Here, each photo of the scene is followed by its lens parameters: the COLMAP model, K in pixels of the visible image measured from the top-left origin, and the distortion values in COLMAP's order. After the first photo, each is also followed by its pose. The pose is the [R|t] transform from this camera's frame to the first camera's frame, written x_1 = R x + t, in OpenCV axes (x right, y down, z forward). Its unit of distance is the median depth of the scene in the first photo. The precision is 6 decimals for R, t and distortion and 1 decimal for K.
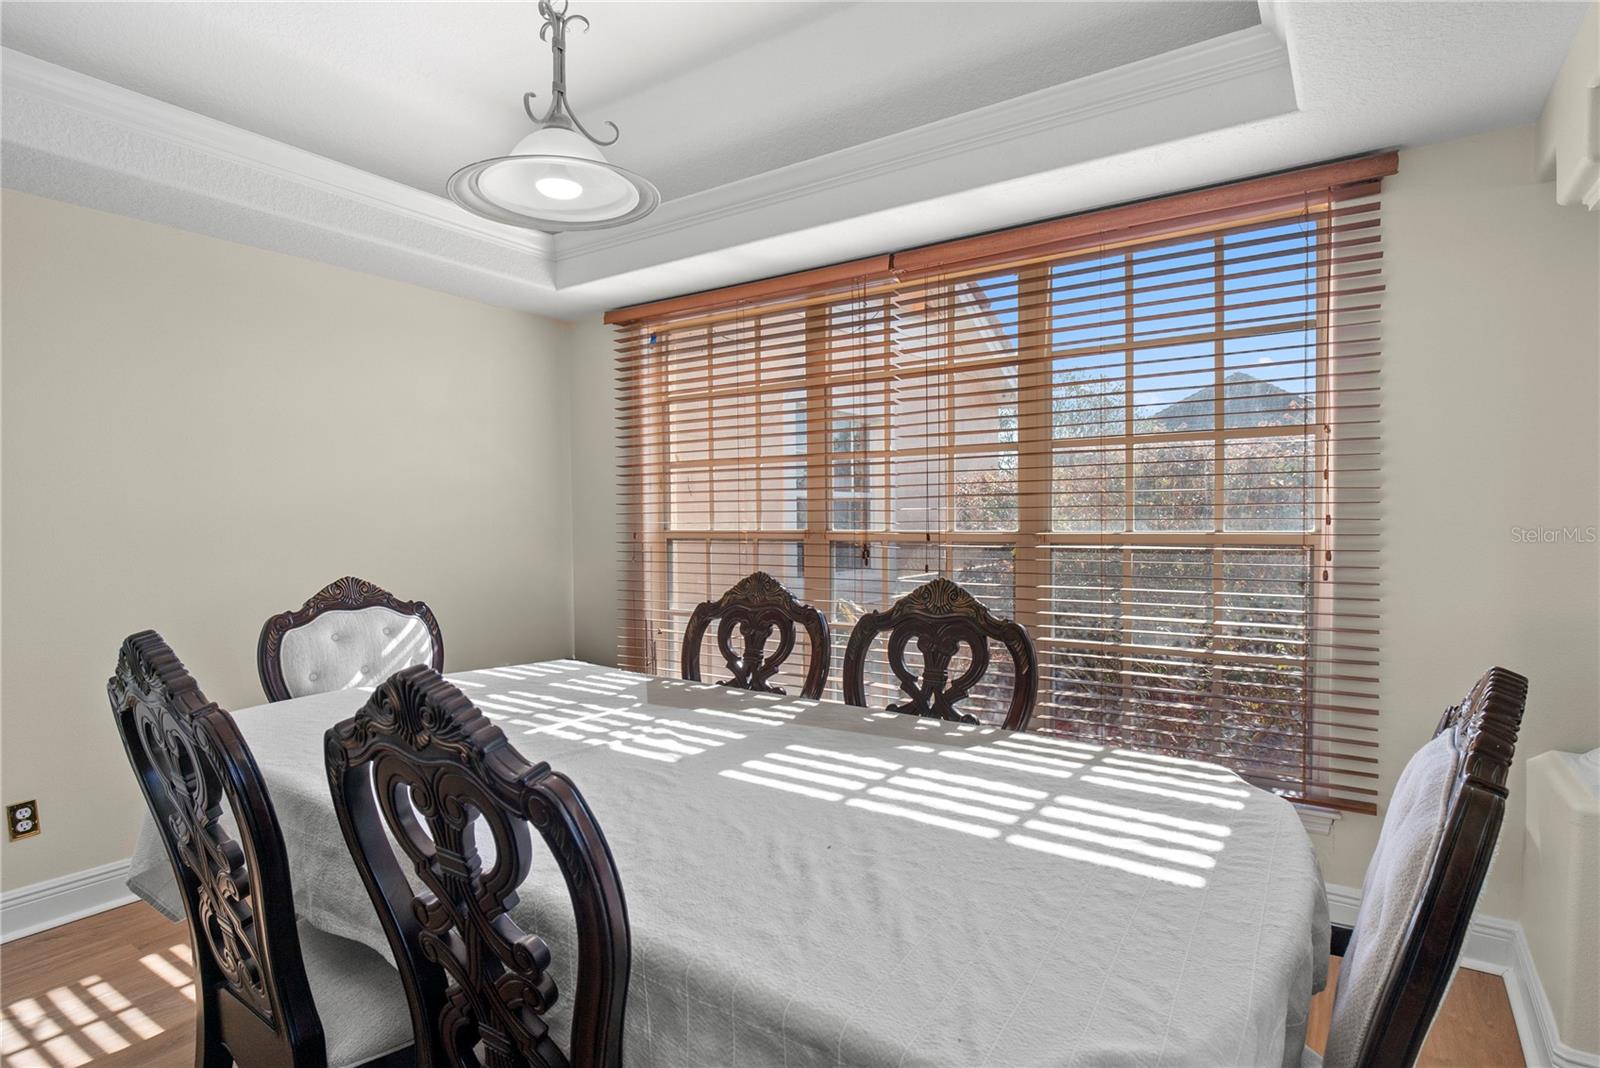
lens RADIAL K [[830.0, 0, 793.3], [0, 830.0, 536.1], [0, 0, 1]] dist [-0.002093, -0.000357]
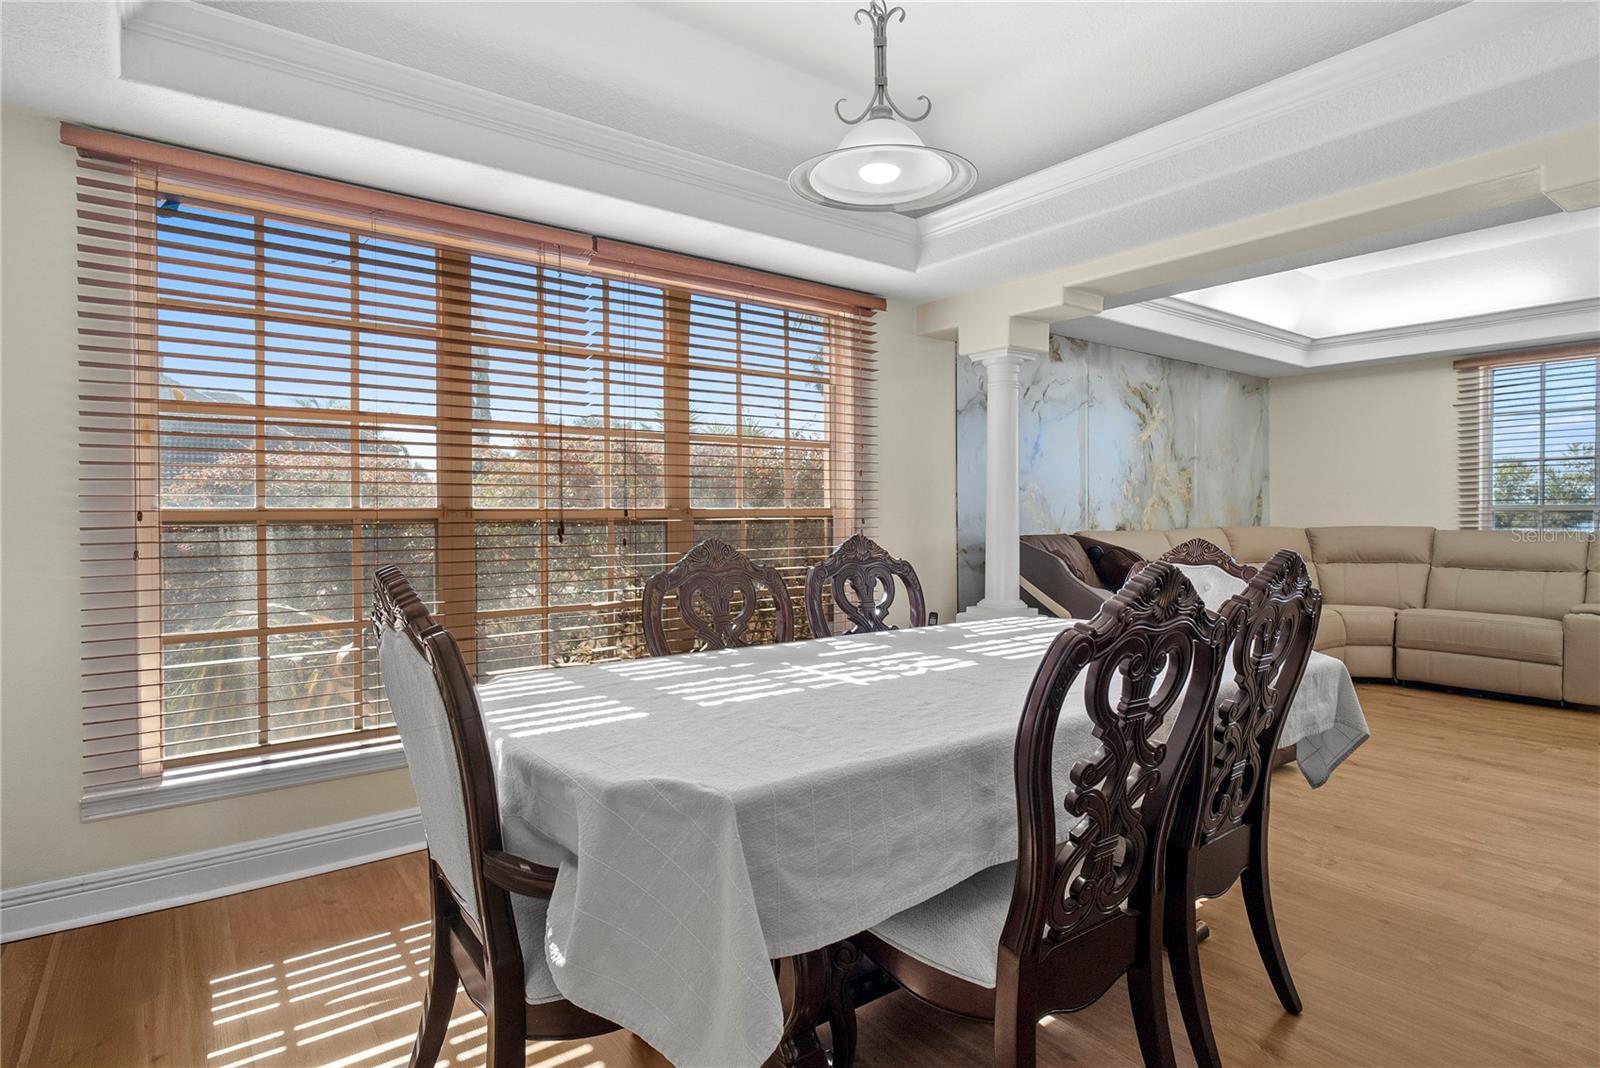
lens RADIAL K [[833.5, 0, 790.0], [0, 833.5, 513.5], [0, 0, 1]] dist [0.000310, 0.000274]
pose [[0.317406, 0.002456, 0.948287, -0.835475], [0.019810, 0.999761, -0.009220, 0.017171], [-0.948083, 0.021712, 0.317282, 0.484876]]
